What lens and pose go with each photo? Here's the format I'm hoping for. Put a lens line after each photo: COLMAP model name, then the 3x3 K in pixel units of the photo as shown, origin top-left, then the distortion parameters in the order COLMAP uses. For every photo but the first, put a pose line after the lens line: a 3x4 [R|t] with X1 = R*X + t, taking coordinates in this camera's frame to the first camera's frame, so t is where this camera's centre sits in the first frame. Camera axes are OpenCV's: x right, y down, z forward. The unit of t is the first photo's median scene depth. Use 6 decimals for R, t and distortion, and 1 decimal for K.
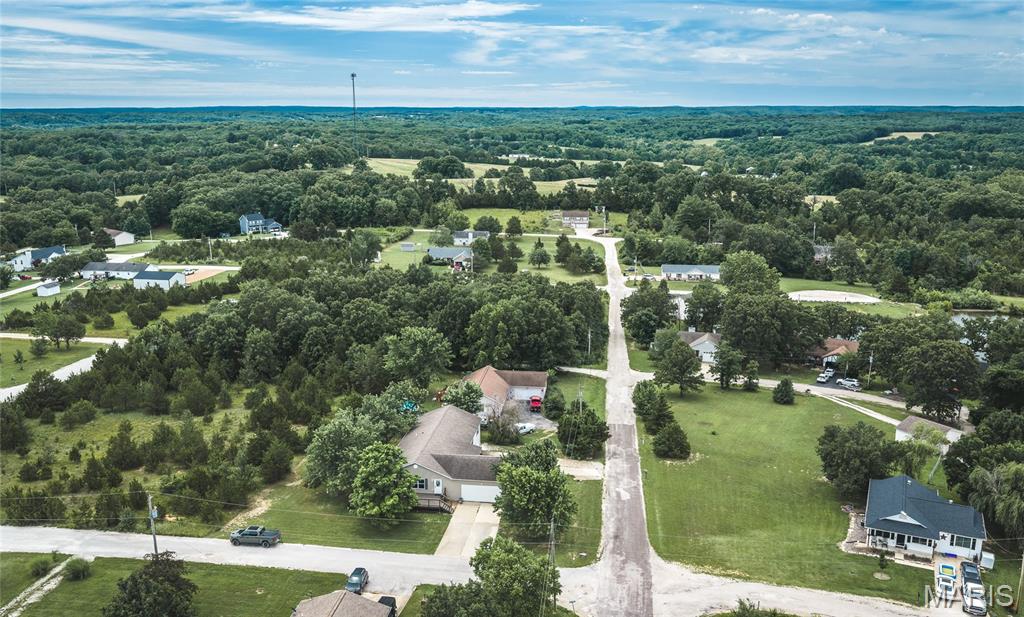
lens RADIAL K [[854.2, 0, 472.7], [0, 854.2, 279.1], [0, 0, 1]] dist [-0.004358, -0.017630]
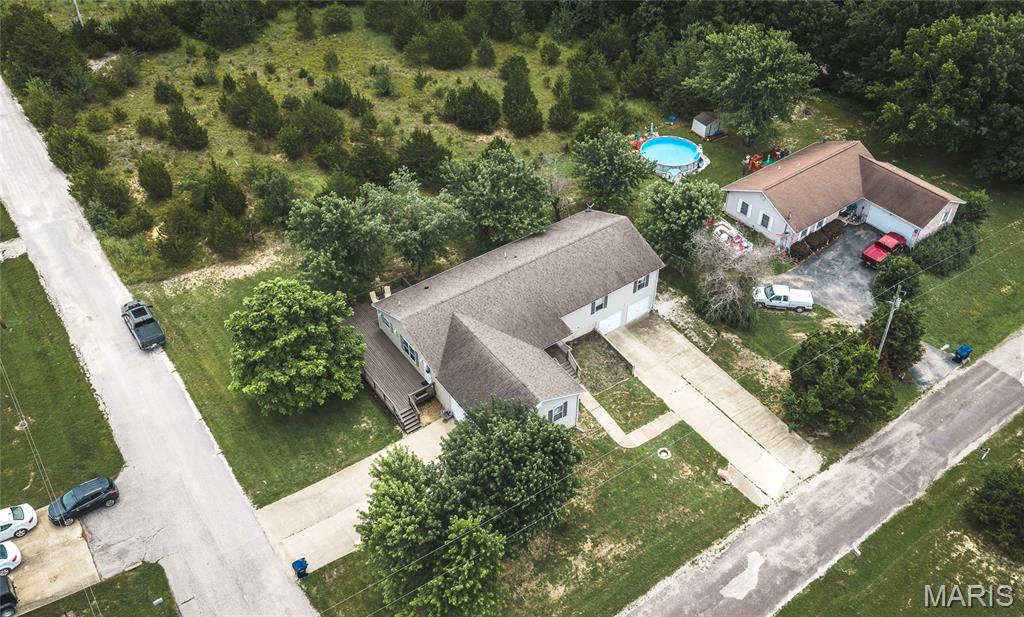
lens RADIAL K [[854.2, 0, 472.7], [0, 854.2, 279.1], [0, 0, 1]] dist [-0.004358, -0.017630]
pose [[0.705789, 0.453118, -0.544561, 0.225821], [-0.130089, 0.838521, 0.529113, -0.098266], [0.696376, -0.302600, 0.650764, 0.581653]]
